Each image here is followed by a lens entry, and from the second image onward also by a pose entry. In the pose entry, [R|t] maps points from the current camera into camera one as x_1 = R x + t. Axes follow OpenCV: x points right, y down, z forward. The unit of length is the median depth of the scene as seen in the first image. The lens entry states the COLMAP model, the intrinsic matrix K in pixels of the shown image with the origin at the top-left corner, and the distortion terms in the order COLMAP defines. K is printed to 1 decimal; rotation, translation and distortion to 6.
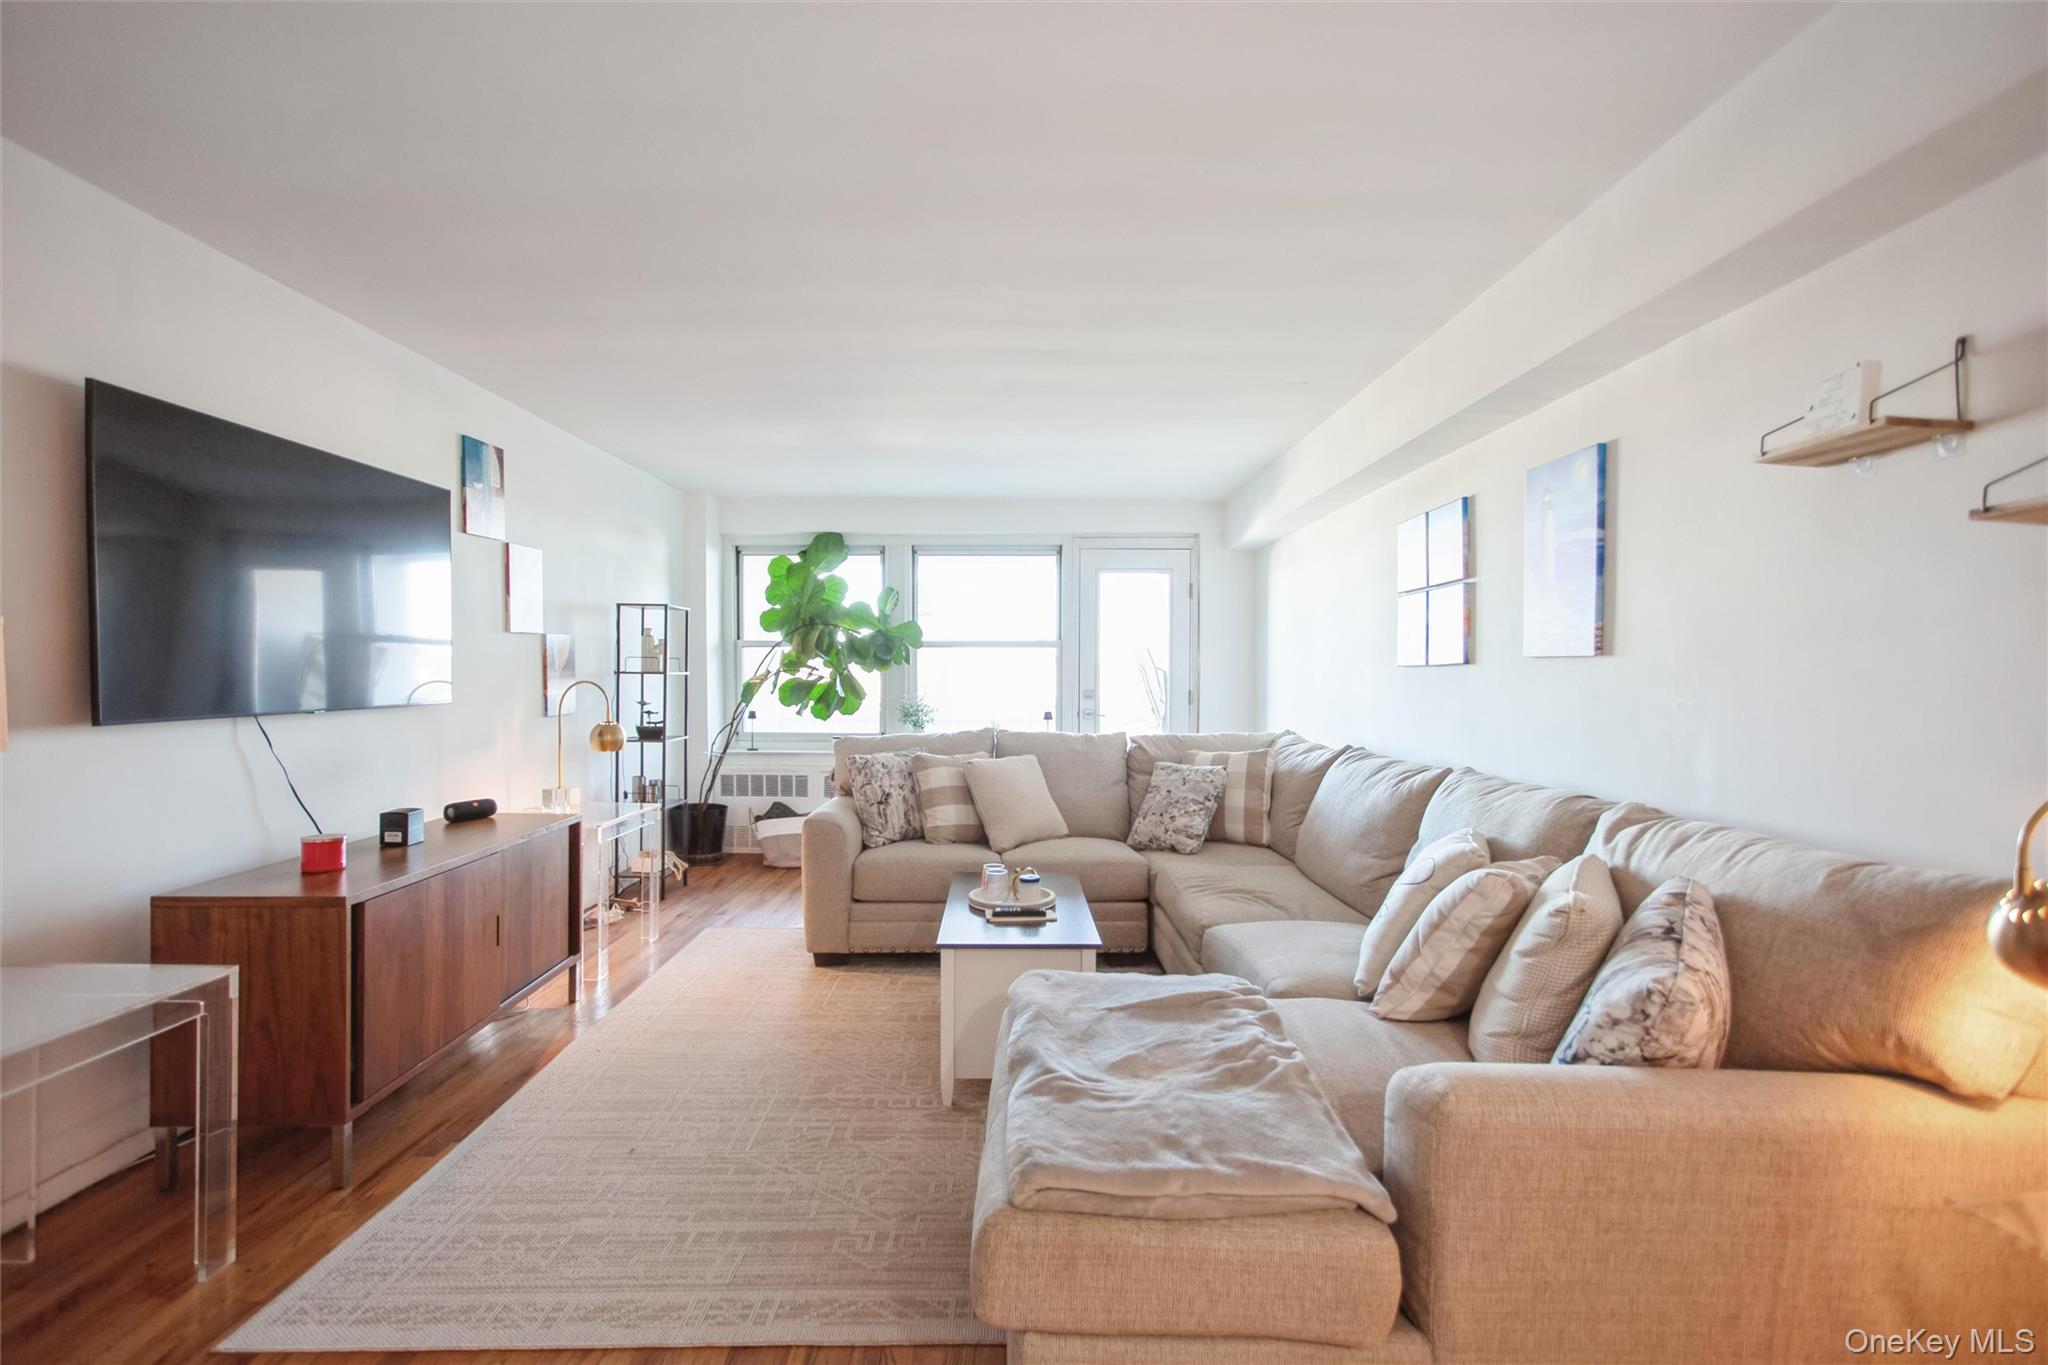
lens RADIAL K [[1000.6, 0, 1009.2], [0, 1000.6, 669.7], [0, 0, 1]] dist [-0.010966, 0.018467]
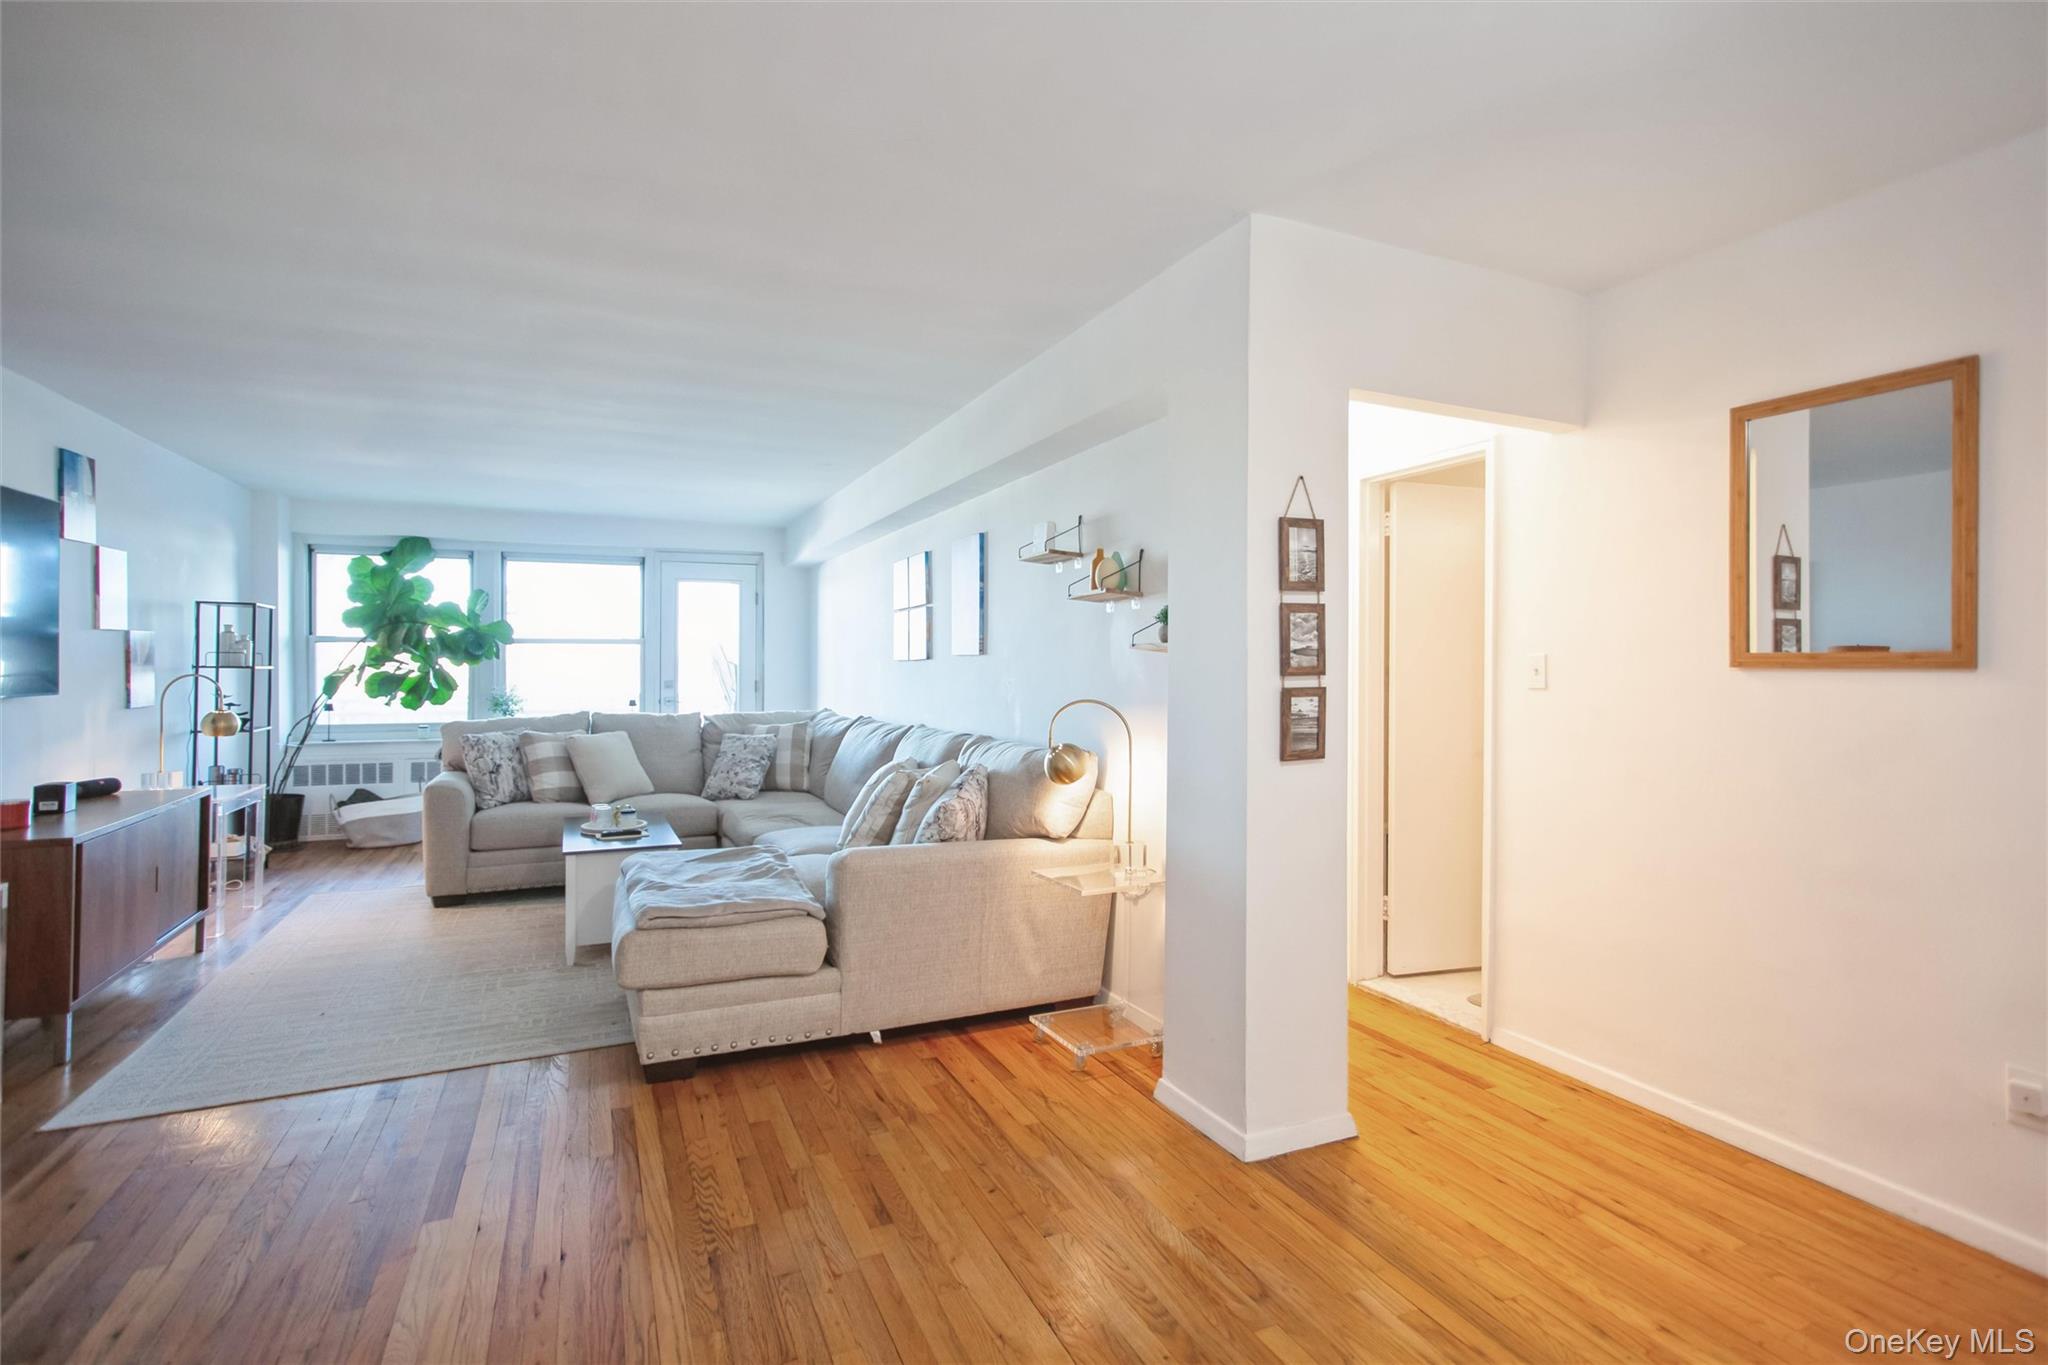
lens RADIAL K [[1000.6, 0, 1009.2], [0, 1000.6, 669.7], [0, 0, 1]] dist [-0.010966, 0.018467]
pose [[0.916940, -0.003522, 0.399009, -0.035602], [0.001124, 0.999980, 0.006242, 0.000562], [-0.399023, -0.005275, 0.916926, -0.373359]]
